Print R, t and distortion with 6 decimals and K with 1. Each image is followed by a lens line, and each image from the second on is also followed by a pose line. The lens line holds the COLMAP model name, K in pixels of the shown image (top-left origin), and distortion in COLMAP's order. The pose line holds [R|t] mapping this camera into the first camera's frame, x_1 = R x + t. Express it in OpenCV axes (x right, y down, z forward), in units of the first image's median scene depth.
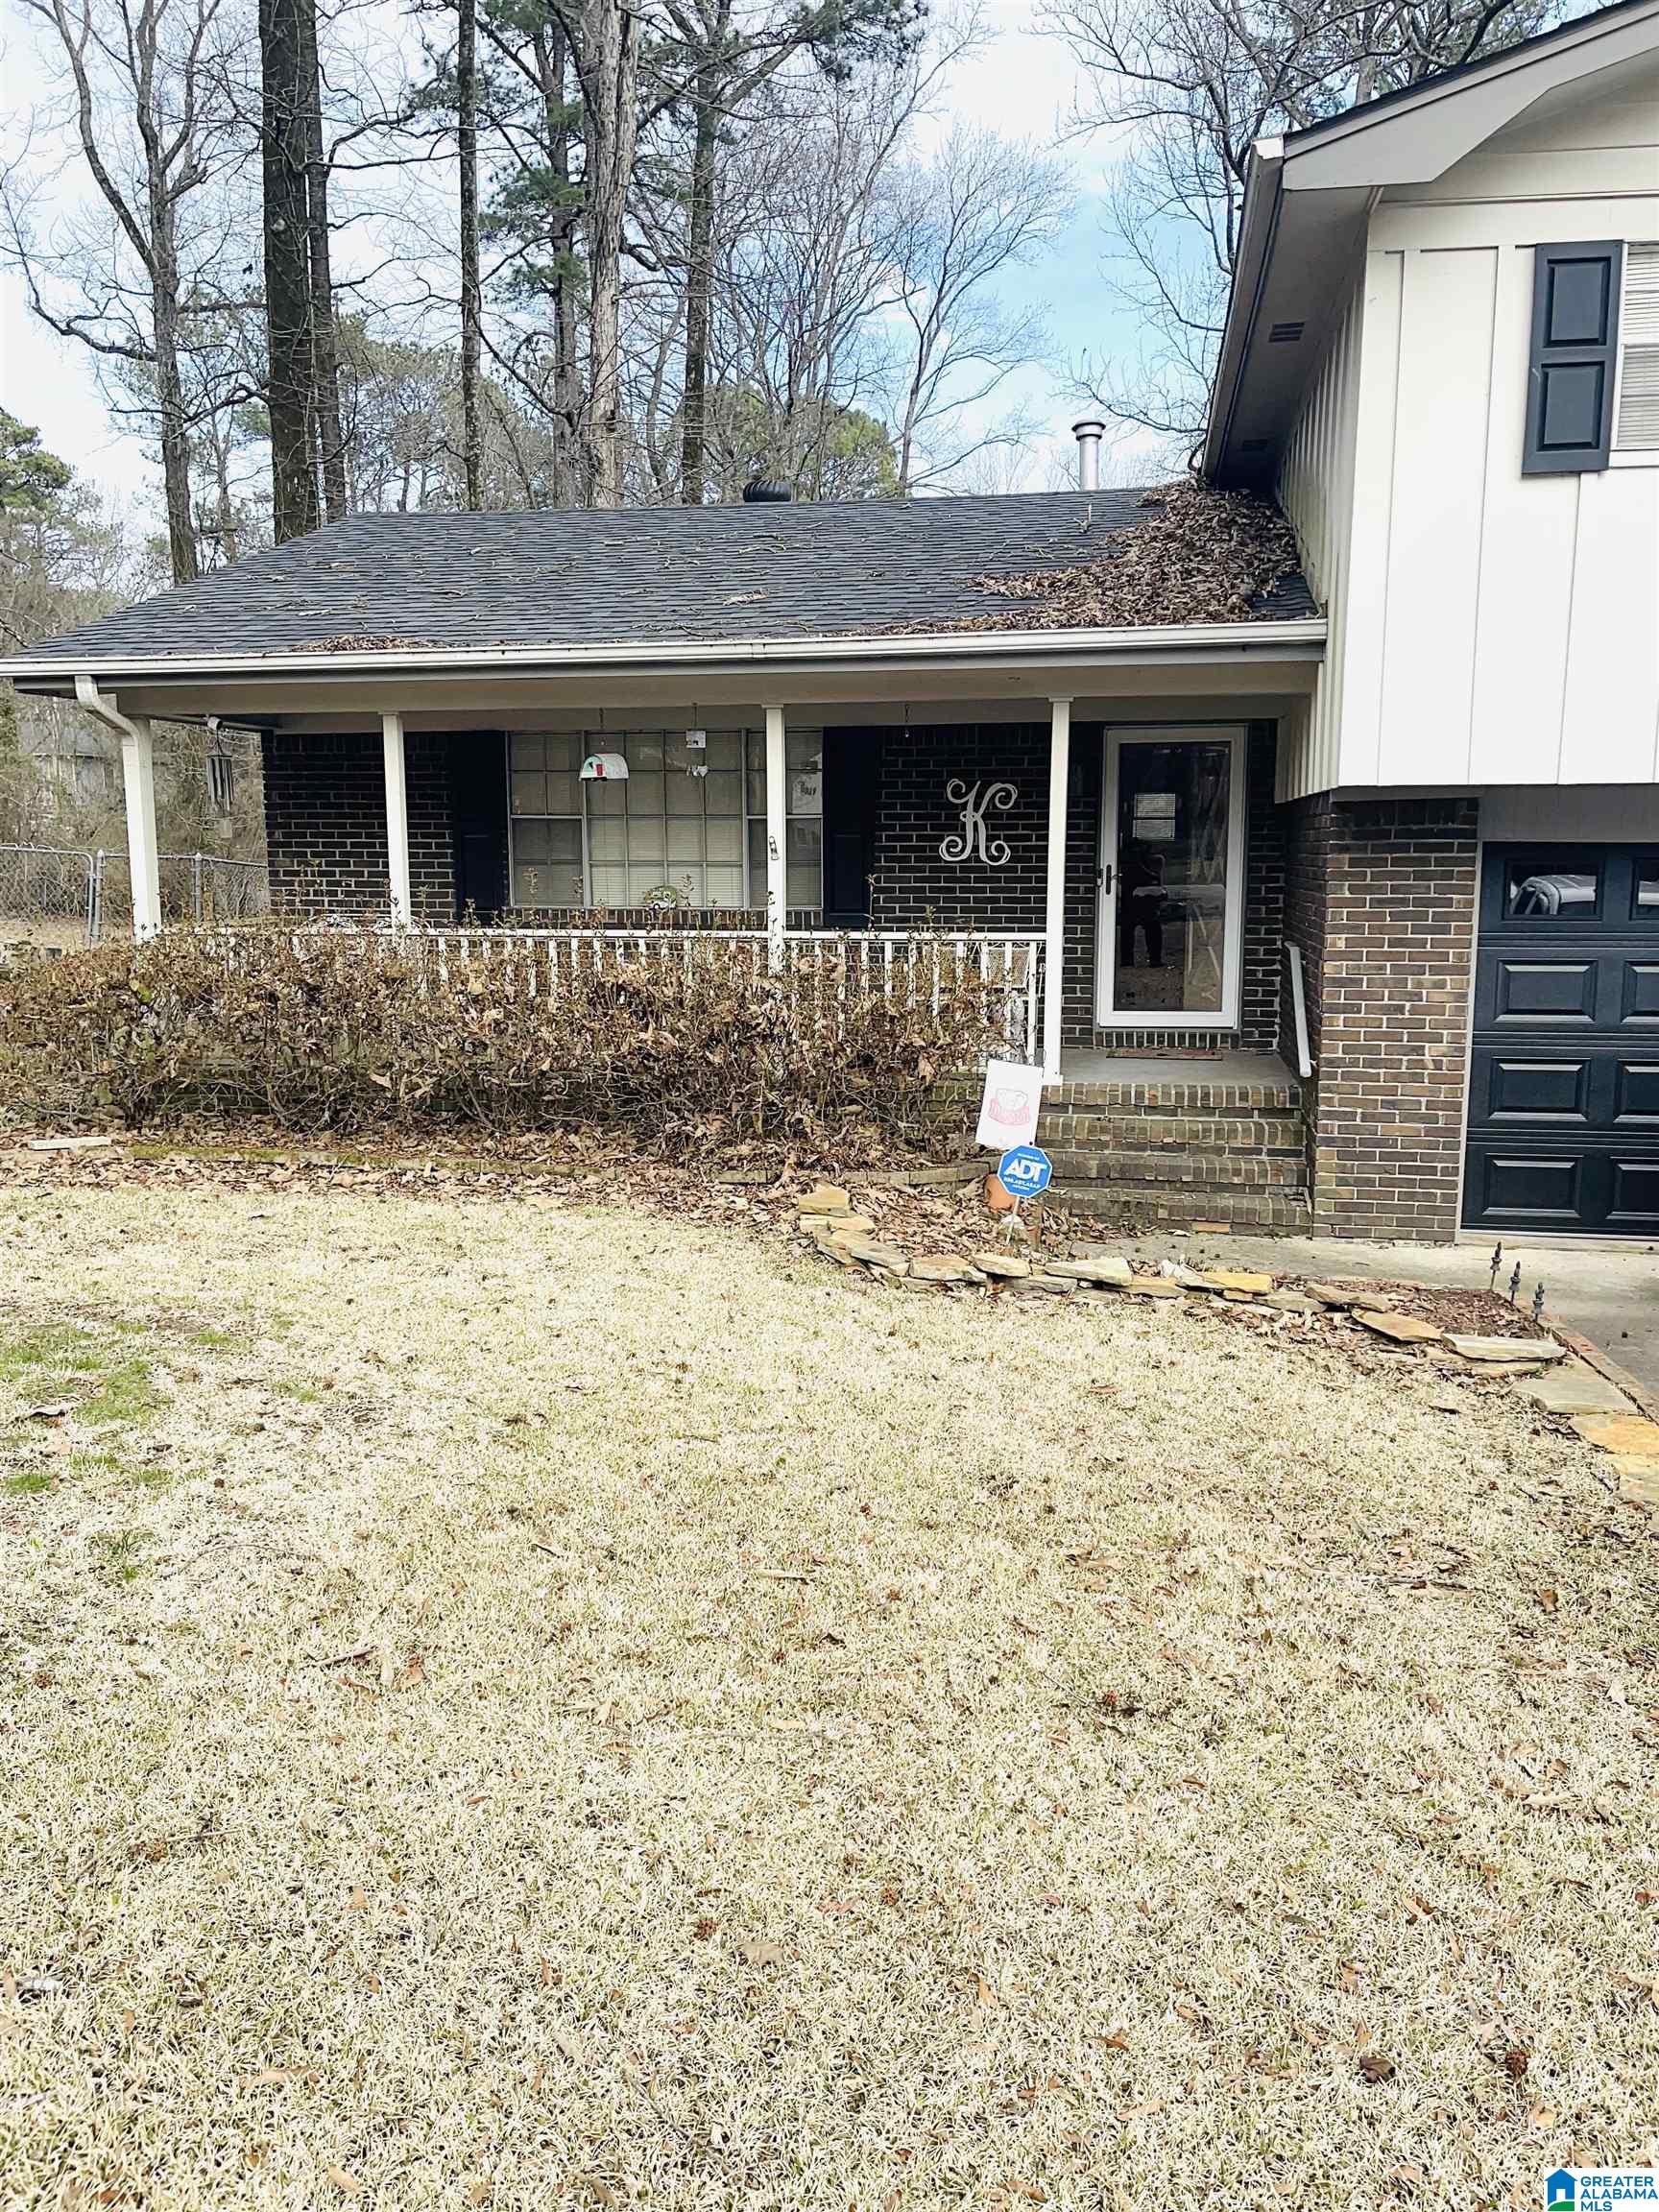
lens RADIAL K [[1680.3, 0, 839.6], [0, 1680.3, 1116.3], [0, 0, 1]] dist [0.038880, 0.000119]
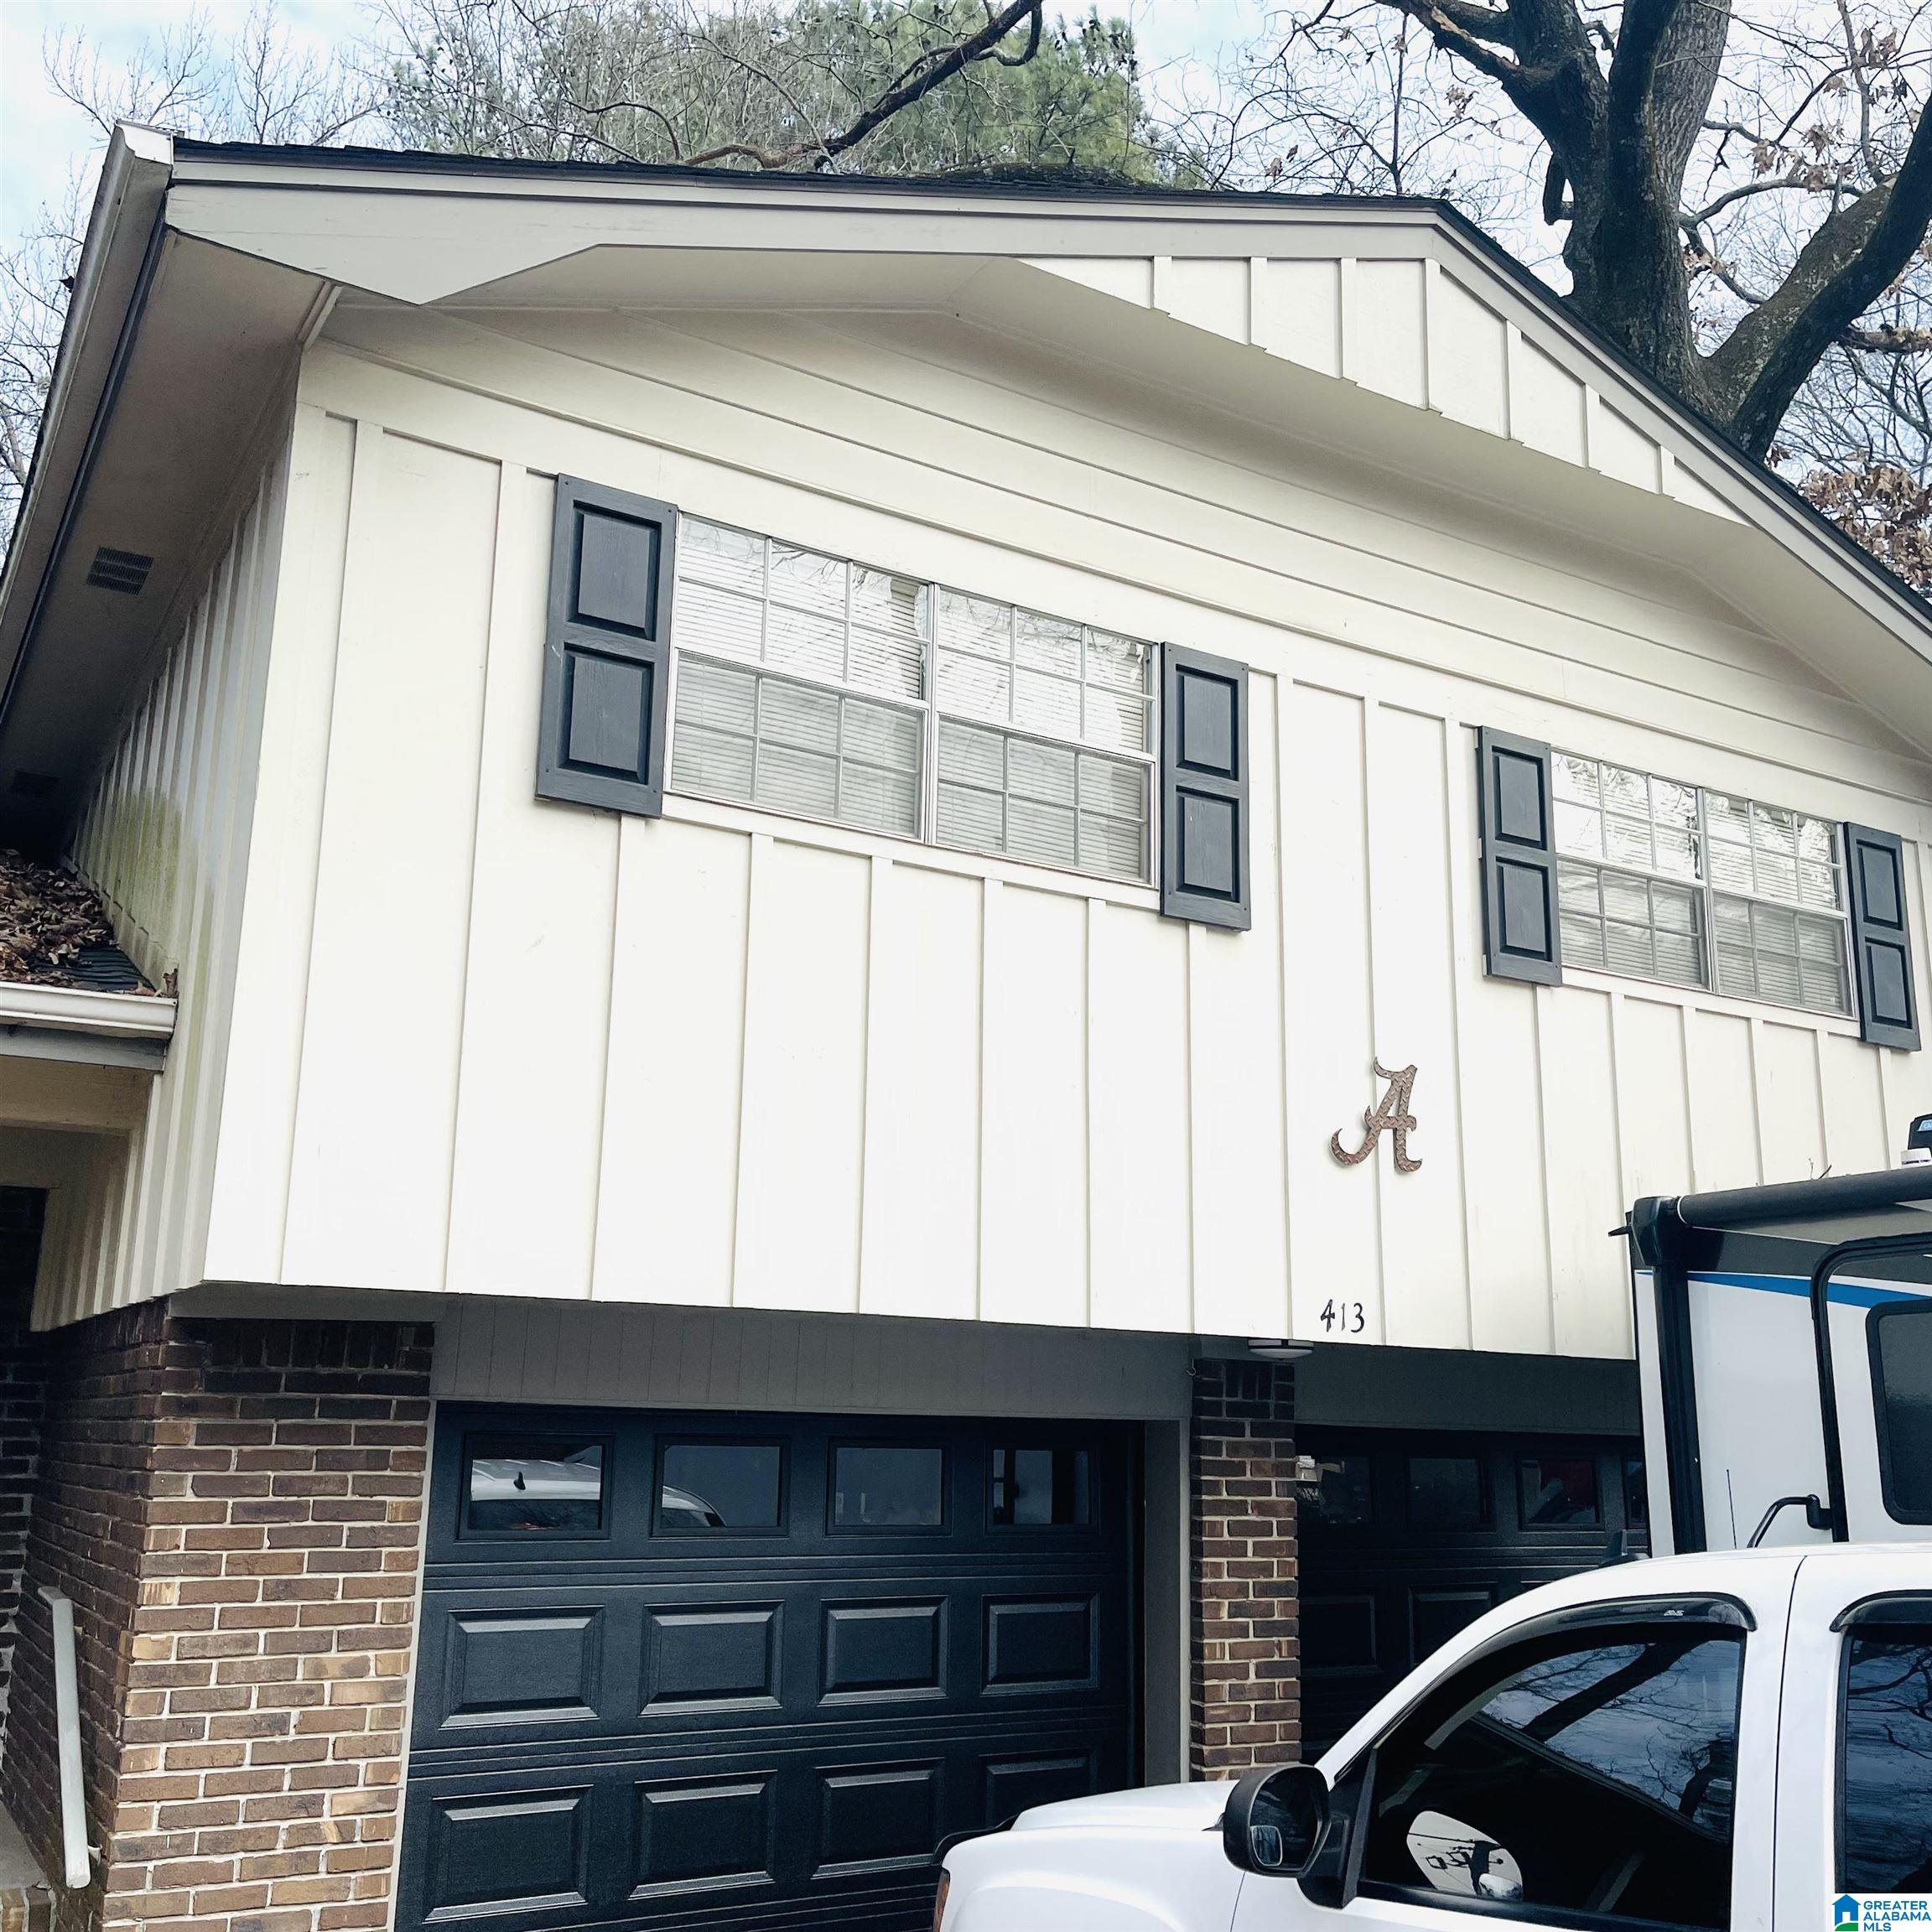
lens RADIAL K [[1949.4, 0, 979.1], [0, 1949.4, 976.1], [0, 0, 1]] dist [0.027646, 0.000000]
pose [[0.756611, 0.161704, 0.633554, 0.075287], [0.083648, 0.937039, -0.339058, -0.056371], [-0.648492, 0.309531, 0.695448, 0.370943]]
